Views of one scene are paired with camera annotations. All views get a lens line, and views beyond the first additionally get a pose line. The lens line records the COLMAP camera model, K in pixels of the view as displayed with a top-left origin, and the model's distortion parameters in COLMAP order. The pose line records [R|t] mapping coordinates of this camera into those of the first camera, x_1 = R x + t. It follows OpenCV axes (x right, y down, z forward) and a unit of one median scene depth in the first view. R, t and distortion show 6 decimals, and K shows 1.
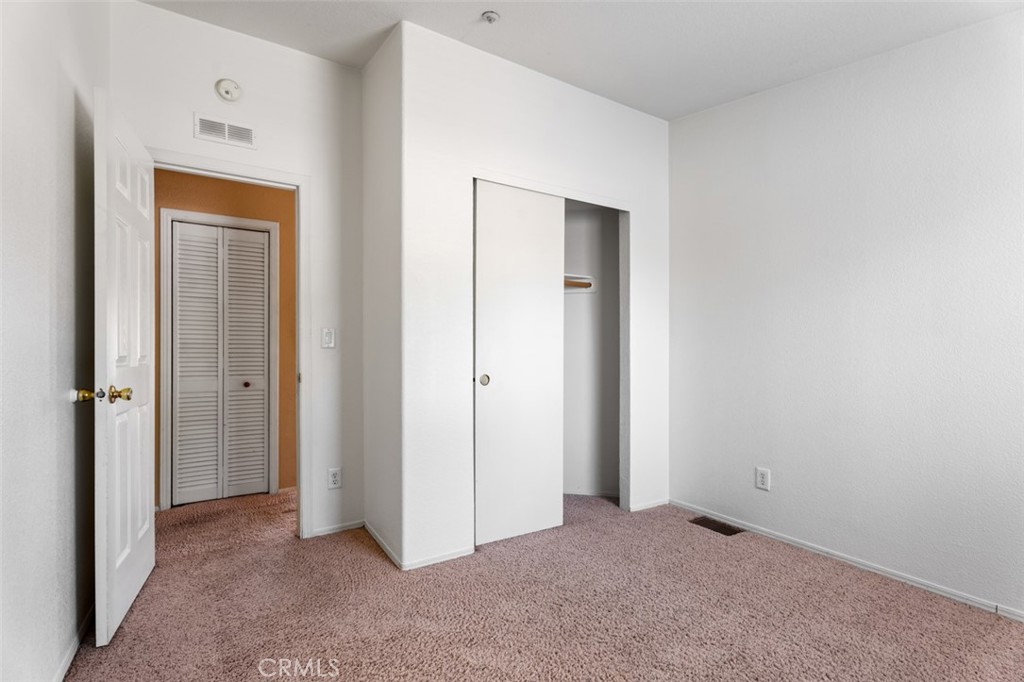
lens RADIAL K [[458.5, 0, 511.4], [0, 458.5, 347.4], [0, 0, 1]] dist [0.001399, -0.000421]
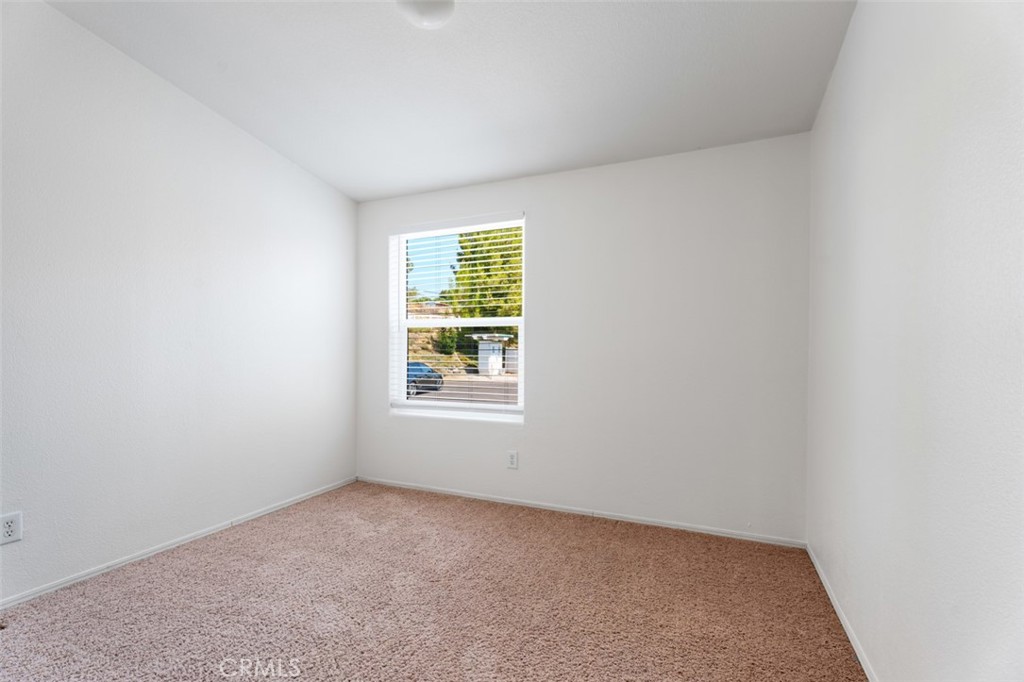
lens RADIAL K [[458.5, 0, 511.7], [0, 458.5, 344.7], [0, 0, 1]] dist [0.001399, -0.000421]
pose [[-0.554421, 0.010095, 0.832175, -0.519714], [-0.005711, 0.999857, -0.015934, 0.019329], [-0.832217, -0.013587, -0.554284, 0.860945]]
